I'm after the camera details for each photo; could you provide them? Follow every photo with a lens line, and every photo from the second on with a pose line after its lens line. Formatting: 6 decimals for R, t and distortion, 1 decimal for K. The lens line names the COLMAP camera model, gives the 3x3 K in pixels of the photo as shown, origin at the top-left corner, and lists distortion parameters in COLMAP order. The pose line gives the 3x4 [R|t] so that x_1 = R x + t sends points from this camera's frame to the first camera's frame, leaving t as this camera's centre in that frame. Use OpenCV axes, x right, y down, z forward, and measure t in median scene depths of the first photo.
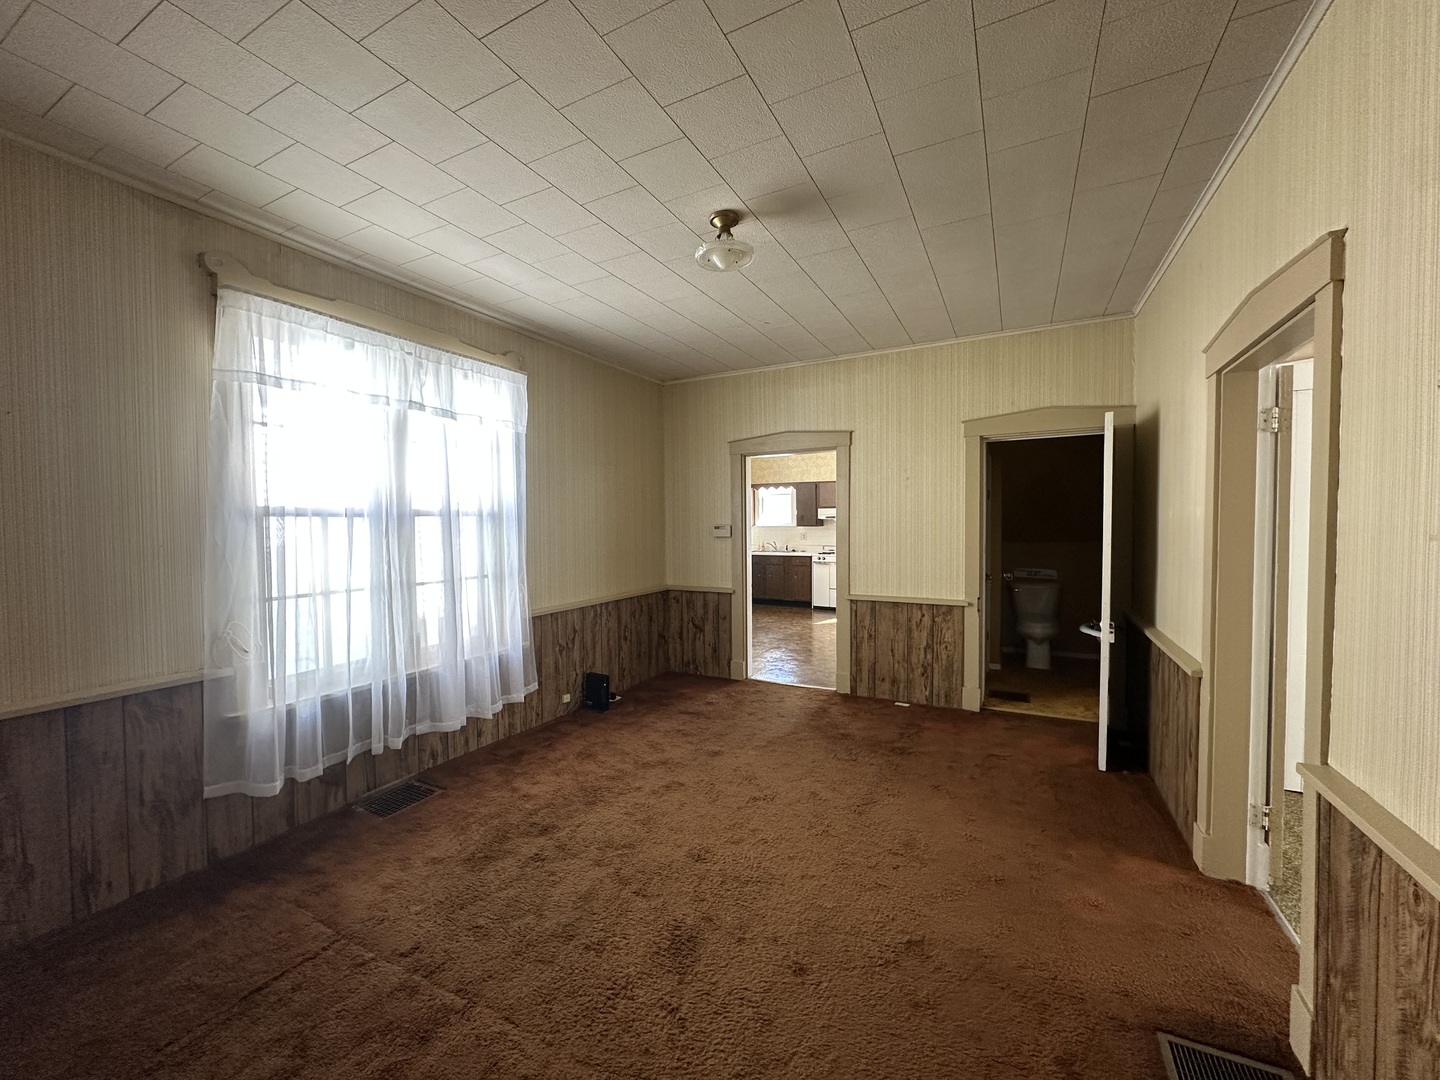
lens RADIAL K [[573.7, 0, 722.5], [0, 573.7, 541.4], [0, 0, 1]] dist [-0.004878, 0.001094]
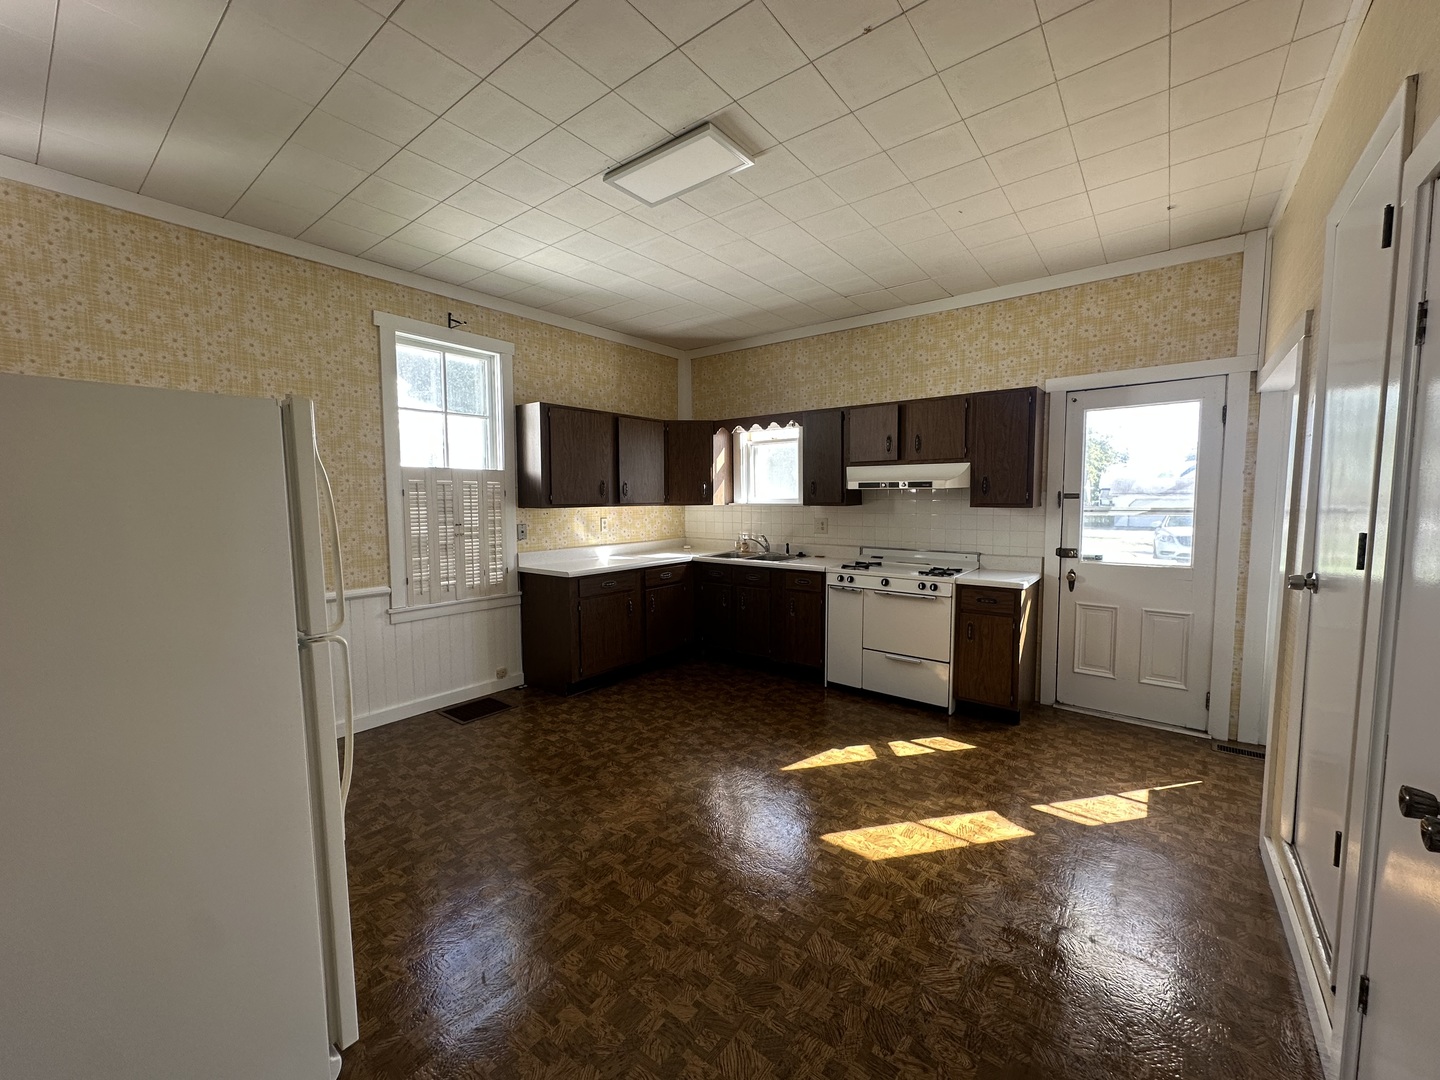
lens RADIAL K [[573.7, 0, 710.9], [0, 573.7, 547.8], [0, 0, 1]] dist [-0.004878, 0.001094]
pose [[0.981957, 0.015890, -0.188436, 0.311662], [-0.008098, 0.999083, 0.042049, -0.023526], [0.188931, -0.039764, 0.981185, 1.119531]]
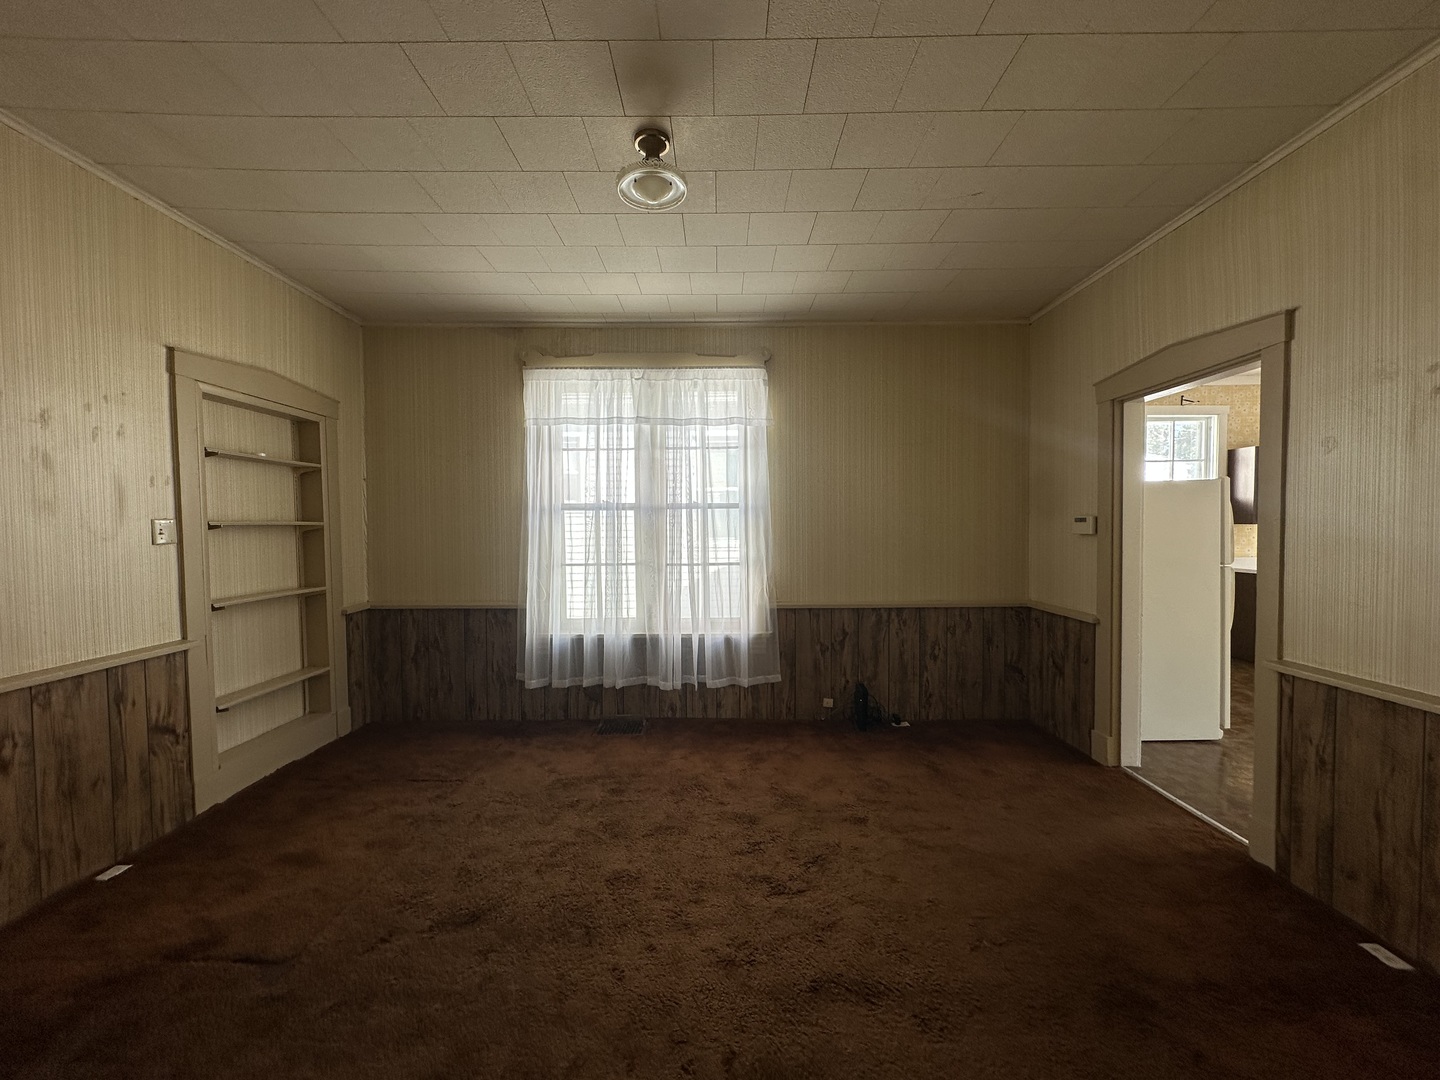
lens RADIAL K [[573.7, 0, 717.4], [0, 573.7, 543.2], [0, 0, 1]] dist [-0.004878, 0.001094]
pose [[0.458735, 0.034326, -0.887910, 0.439220], [-0.027805, 0.999319, 0.024267, -0.002796], [0.888138, 0.013556, 0.459376, 0.388514]]
